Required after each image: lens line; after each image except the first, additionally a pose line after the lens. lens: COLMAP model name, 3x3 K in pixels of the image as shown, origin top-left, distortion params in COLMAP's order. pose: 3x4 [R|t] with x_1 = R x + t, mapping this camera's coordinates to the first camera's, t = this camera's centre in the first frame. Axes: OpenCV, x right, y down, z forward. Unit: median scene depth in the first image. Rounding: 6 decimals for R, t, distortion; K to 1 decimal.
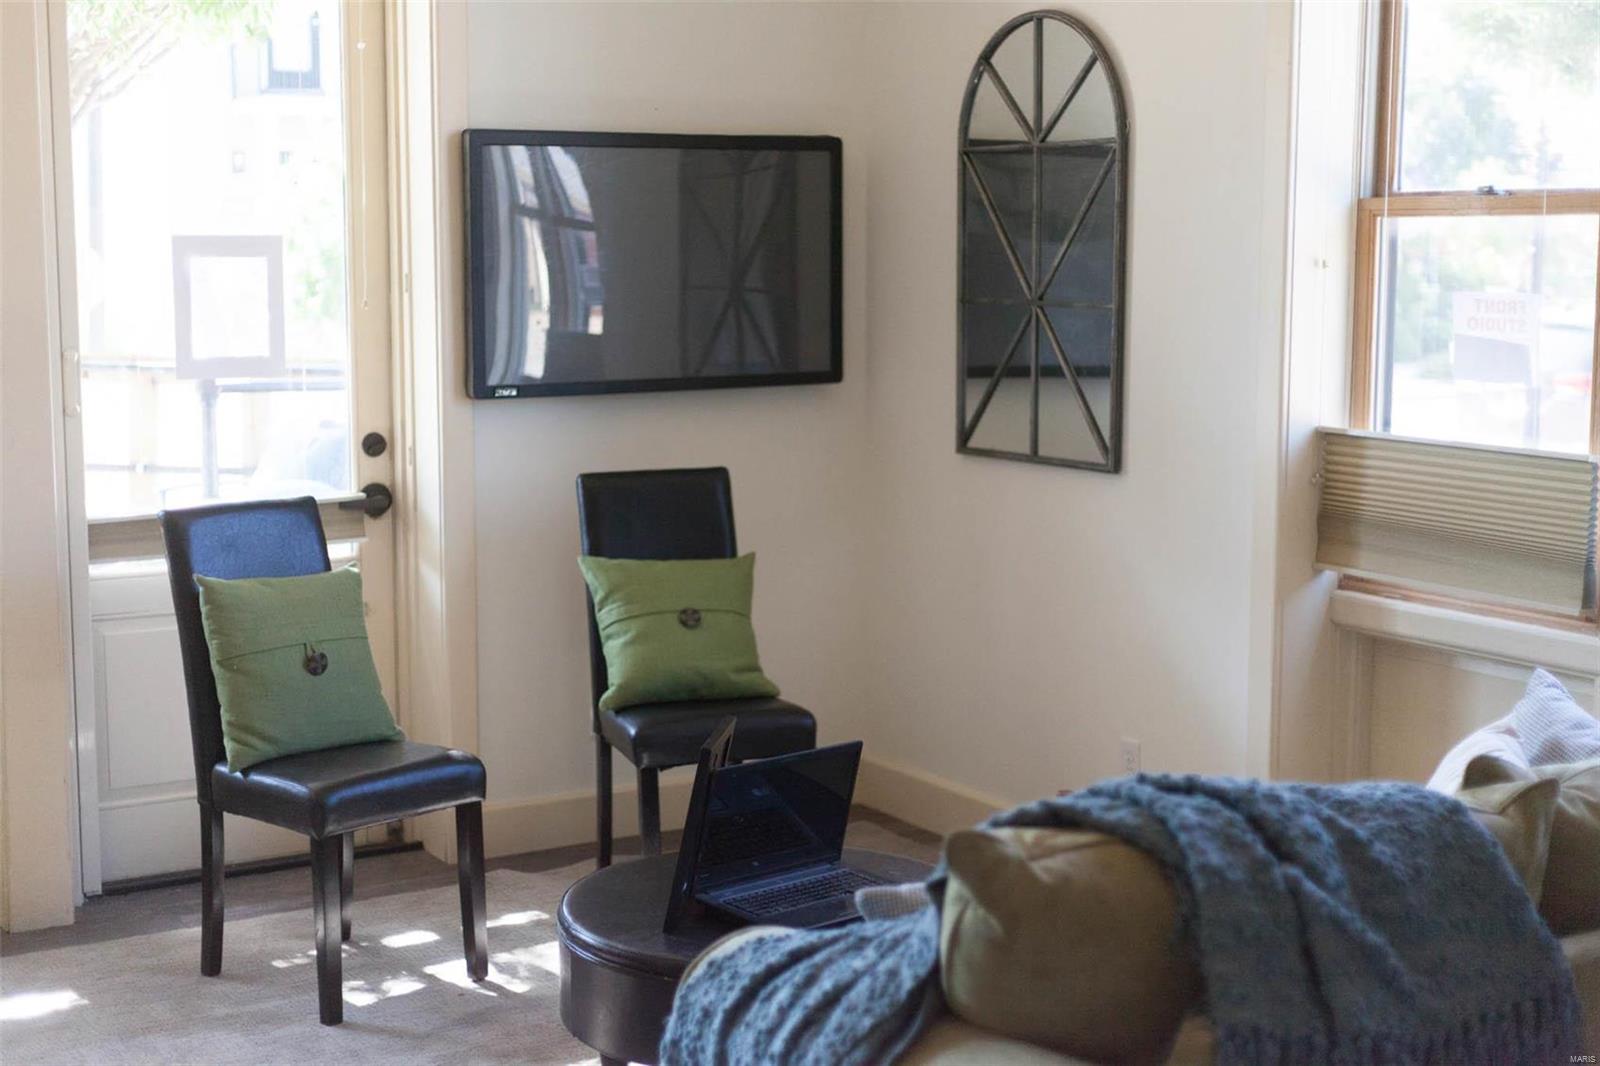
lens RADIAL K [[2276.5, 0, 800.0], [0, 2276.5, 533.0], [0, 0, 1]] dist [-0.018522, 0.022938]
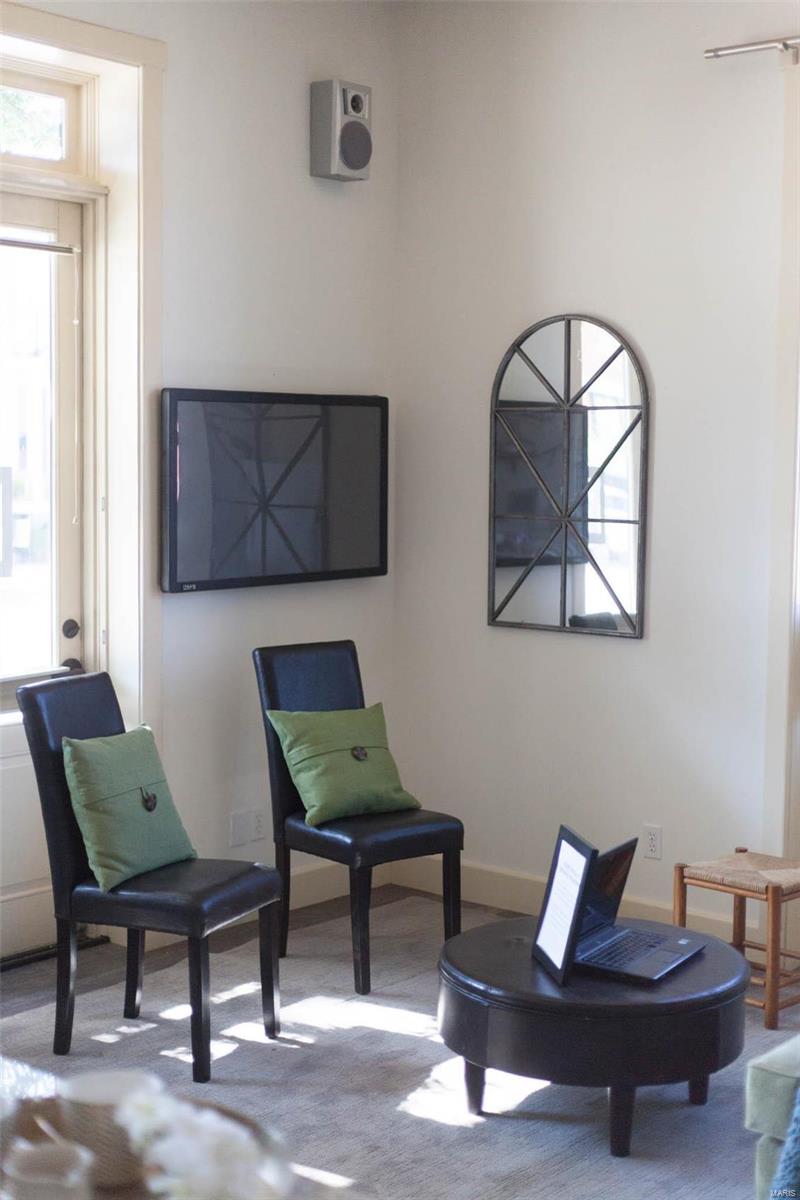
lens RADIAL K [[1707.4, 0, 400.0], [0, 1707.4, 600.0], [0, 0, 1]] dist [-0.018522, 0.022938]
pose [[0.950039, -0.016071, 0.311718, -0.329338], [0.028622, 0.998952, -0.035730, -0.016188], [-0.310817, 0.042866, 0.949503, 0.027656]]
